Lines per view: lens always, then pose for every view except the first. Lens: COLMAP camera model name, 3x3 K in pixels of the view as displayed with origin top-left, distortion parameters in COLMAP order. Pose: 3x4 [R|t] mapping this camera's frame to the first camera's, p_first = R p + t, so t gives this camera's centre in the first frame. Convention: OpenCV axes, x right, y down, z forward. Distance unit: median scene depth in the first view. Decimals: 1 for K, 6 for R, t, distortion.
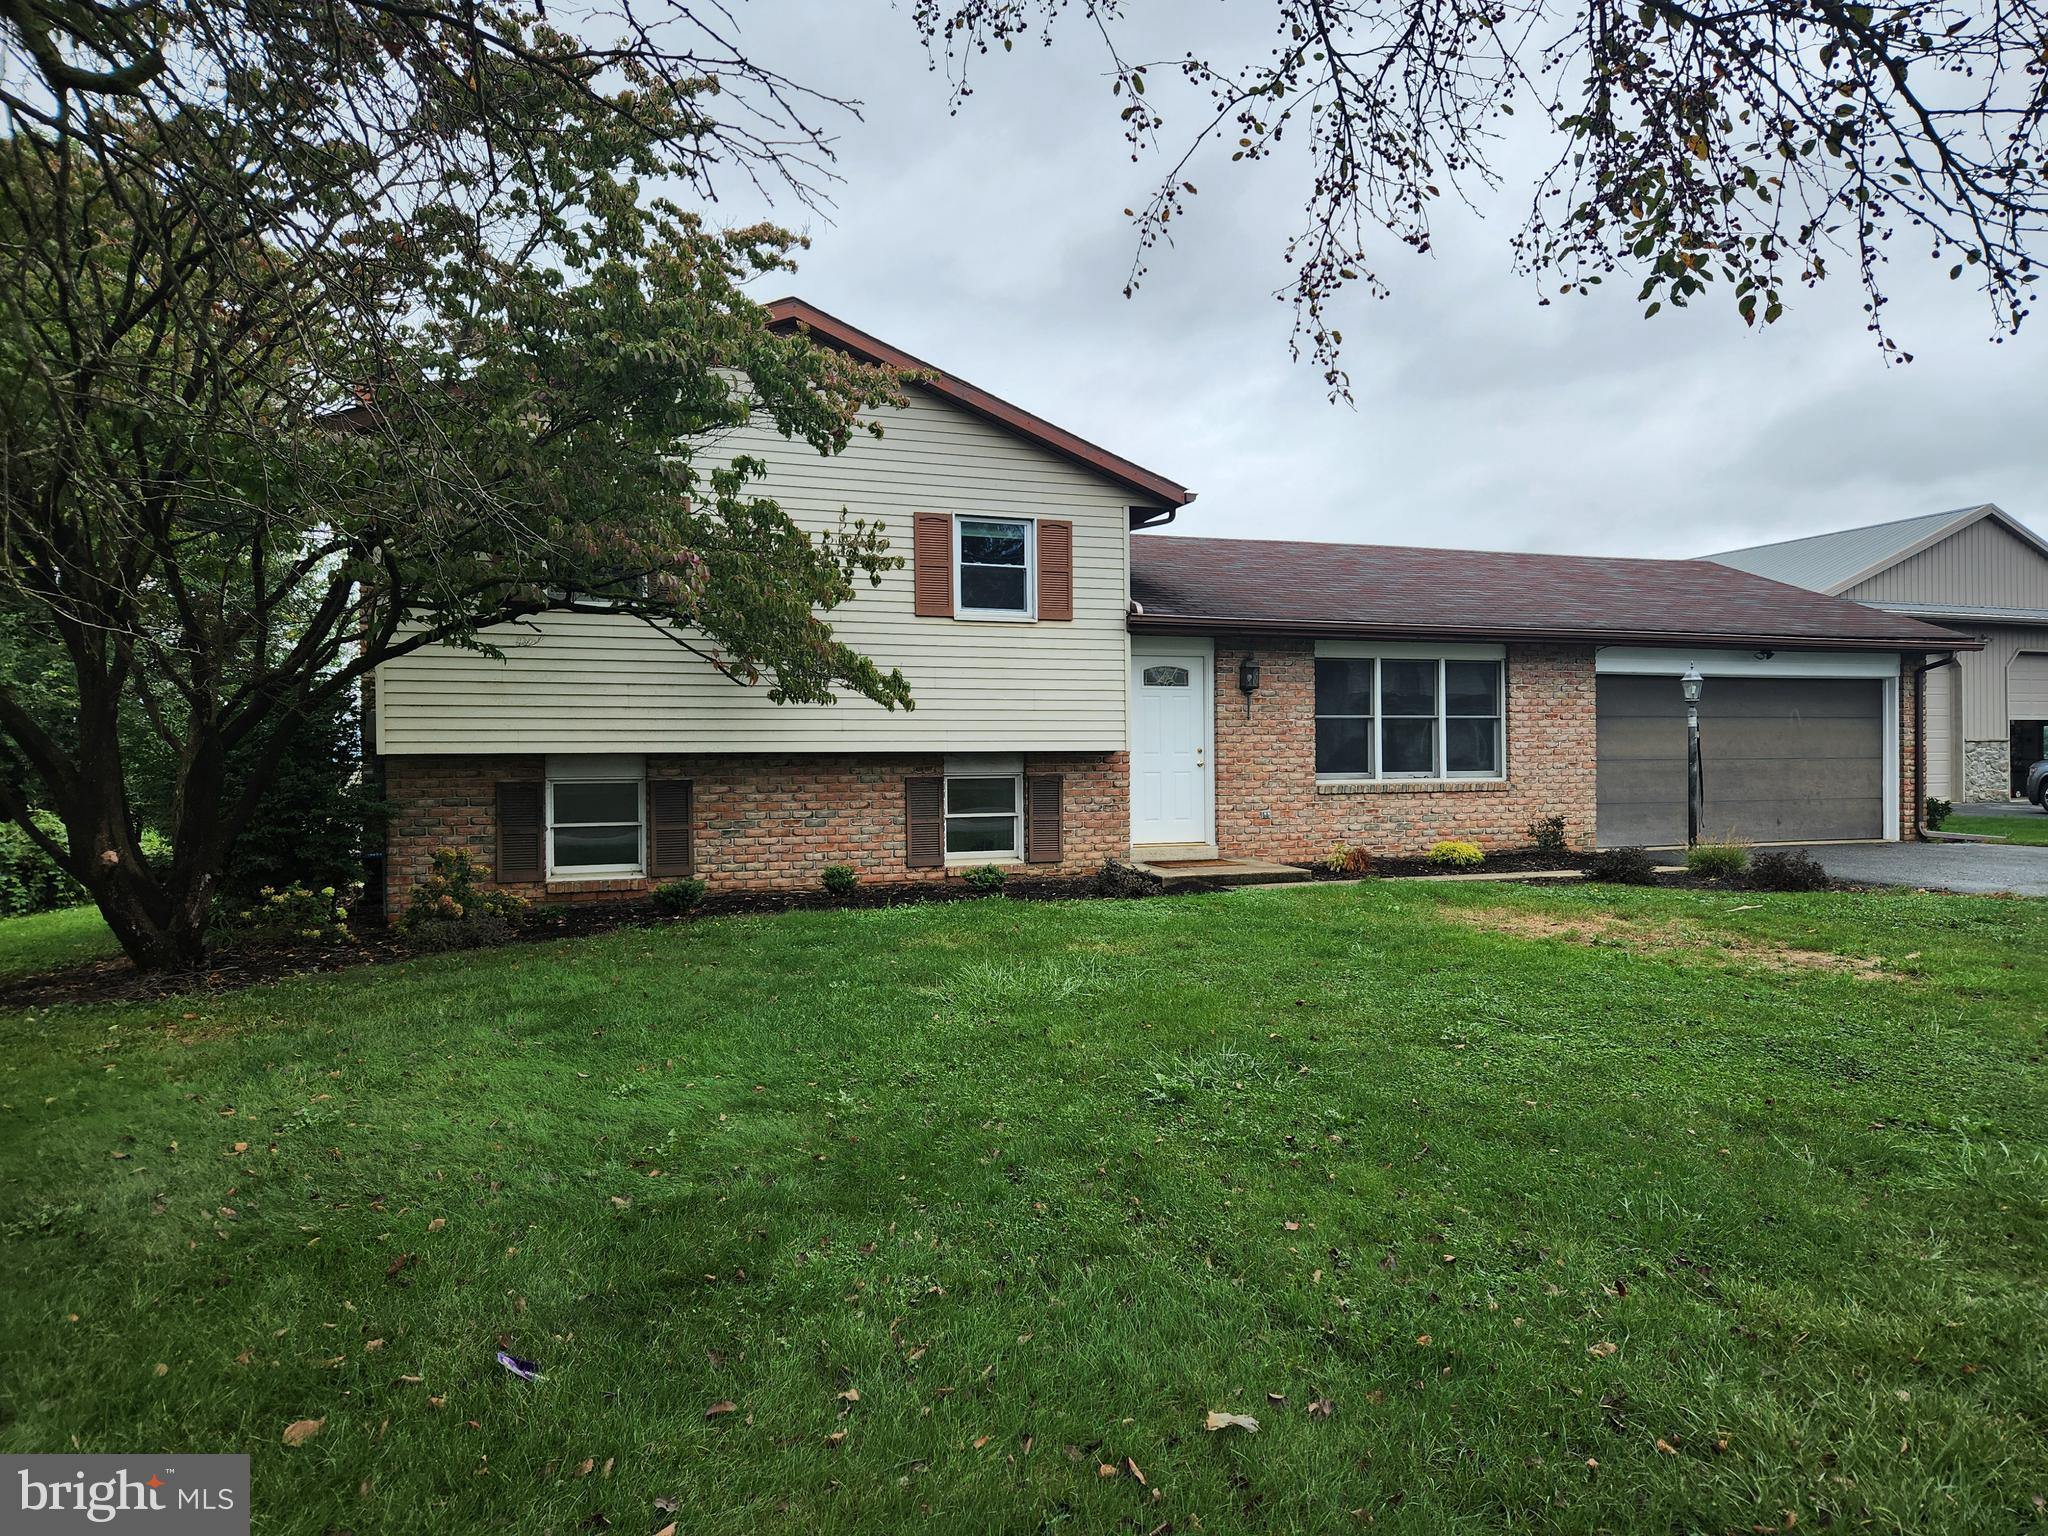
lens RADIAL K [[1363.9, 0, 1033.6], [0, 1363.9, 777.9], [0, 0, 1]] dist [0.067467, -0.058847]
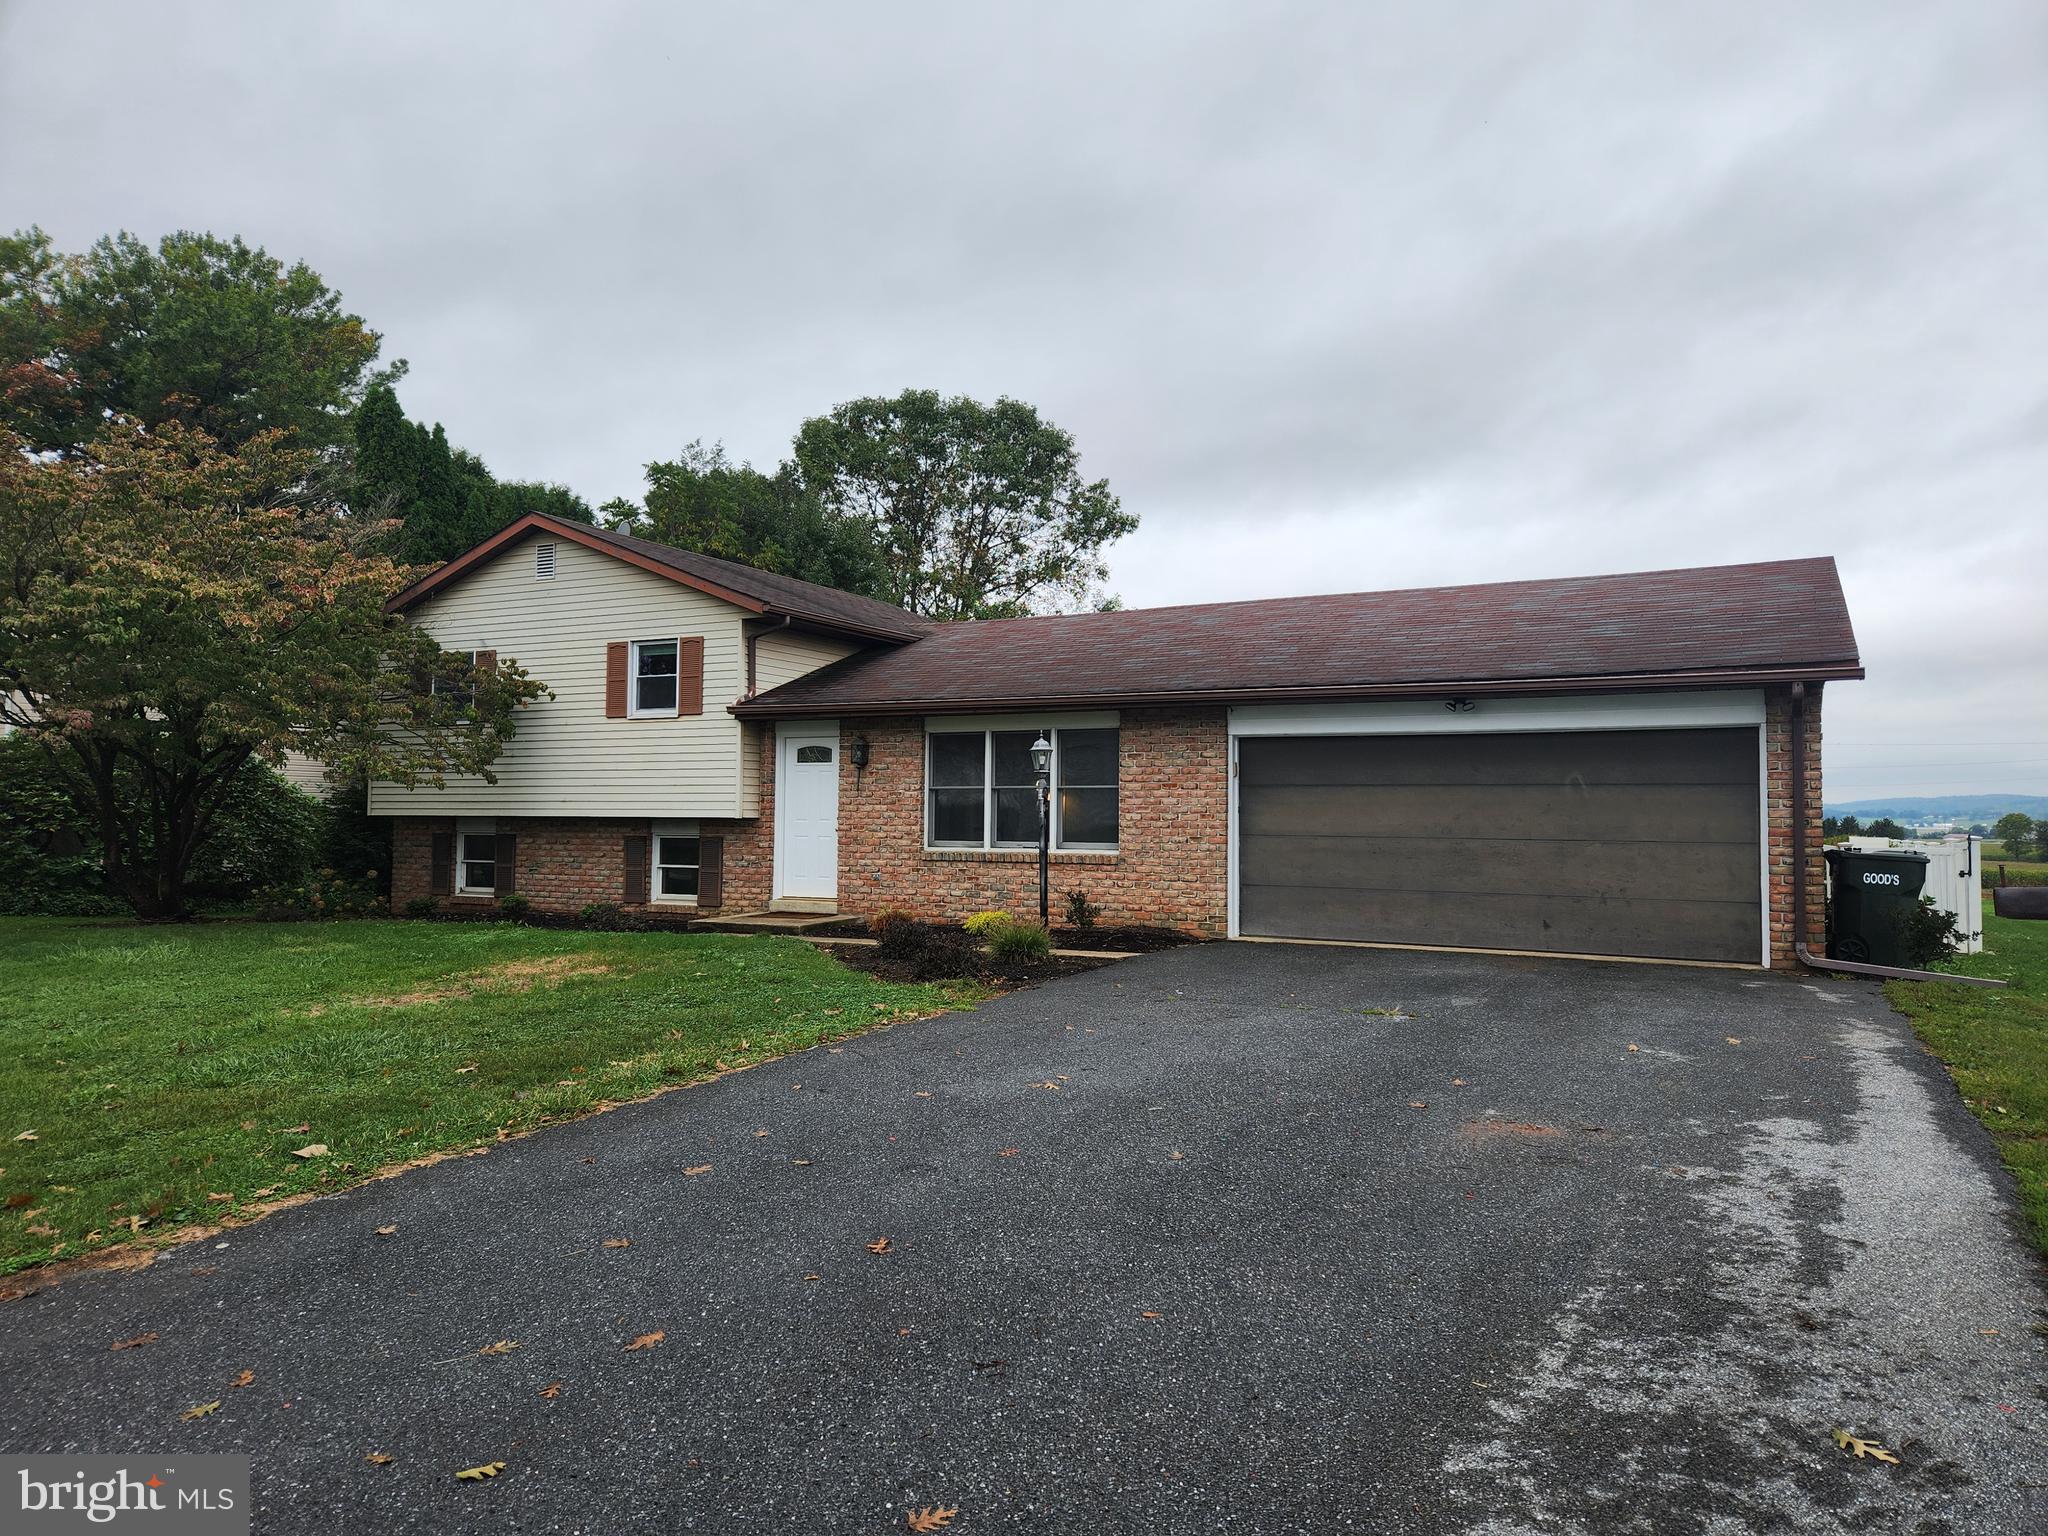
lens RADIAL K [[1363.9, 0, 1042.5], [0, 1363.9, 752.1], [0, 0, 1]] dist [0.067467, -0.058847]
pose [[0.672008, -0.024557, -0.740136, 1.147331], [-0.024089, 0.998196, -0.054990, -0.017347], [0.740152, 0.054783, 0.670205, 0.374991]]
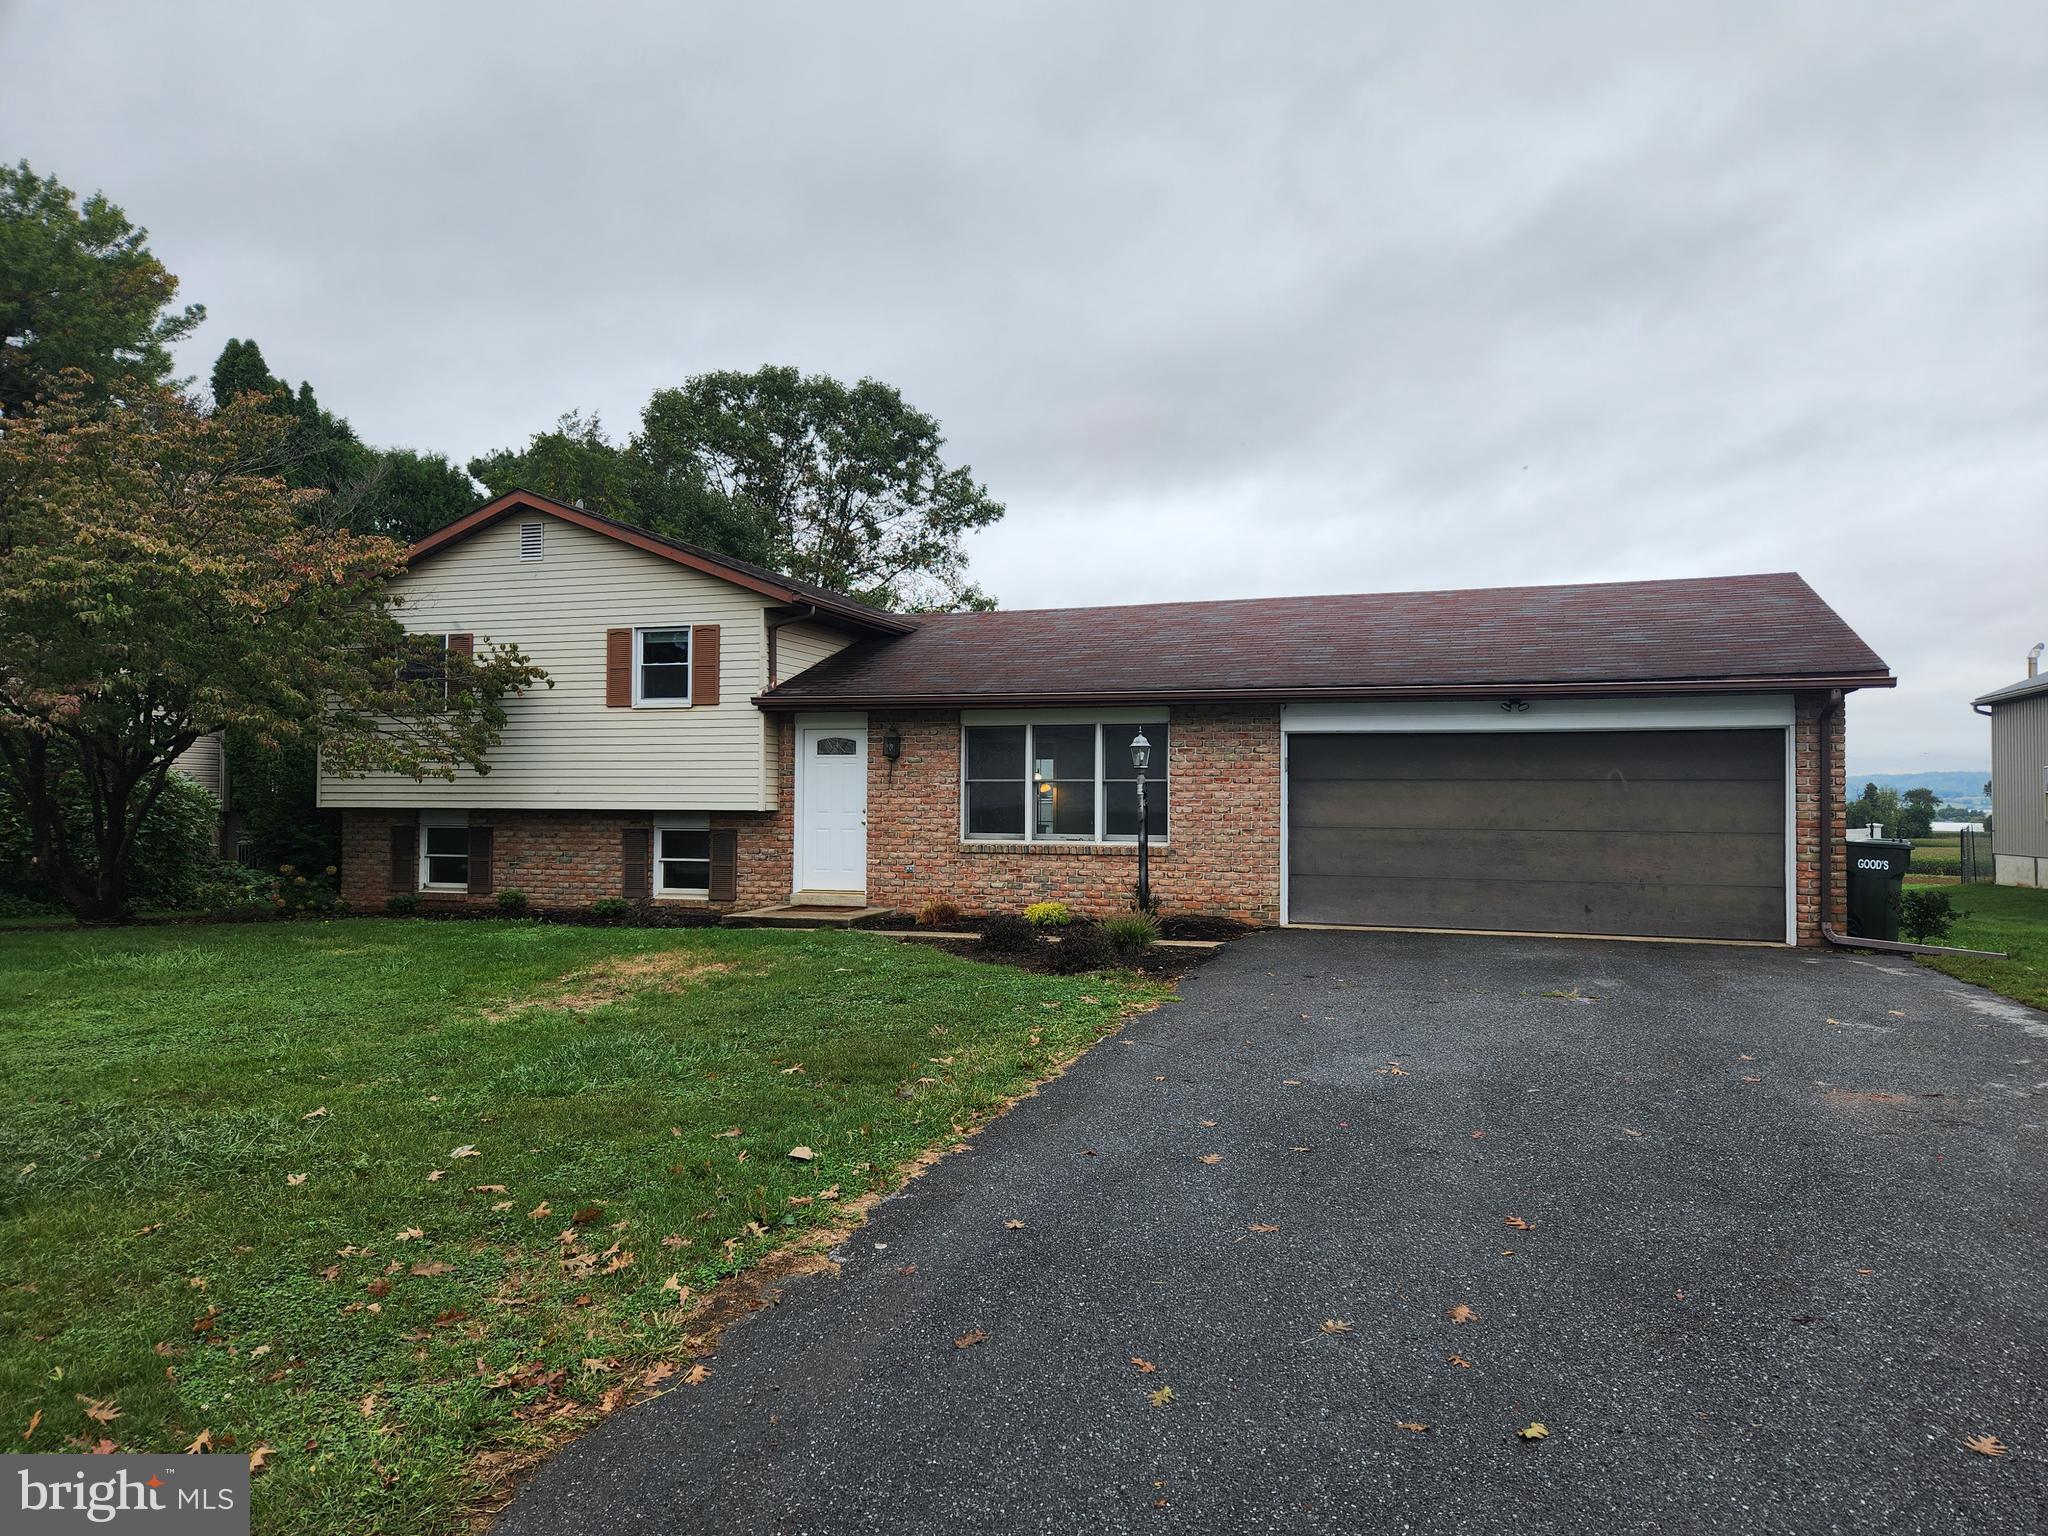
lens RADIAL K [[1363.9, 0, 1035.3], [0, 1363.9, 781.8], [0, 0, 1]] dist [0.067467, -0.058847]
pose [[0.776703, 0.000384, -0.629867, 1.005020], [-0.021355, 0.999441, -0.025725, -0.018935], [0.629505, 0.033431, 0.776277, 0.214613]]
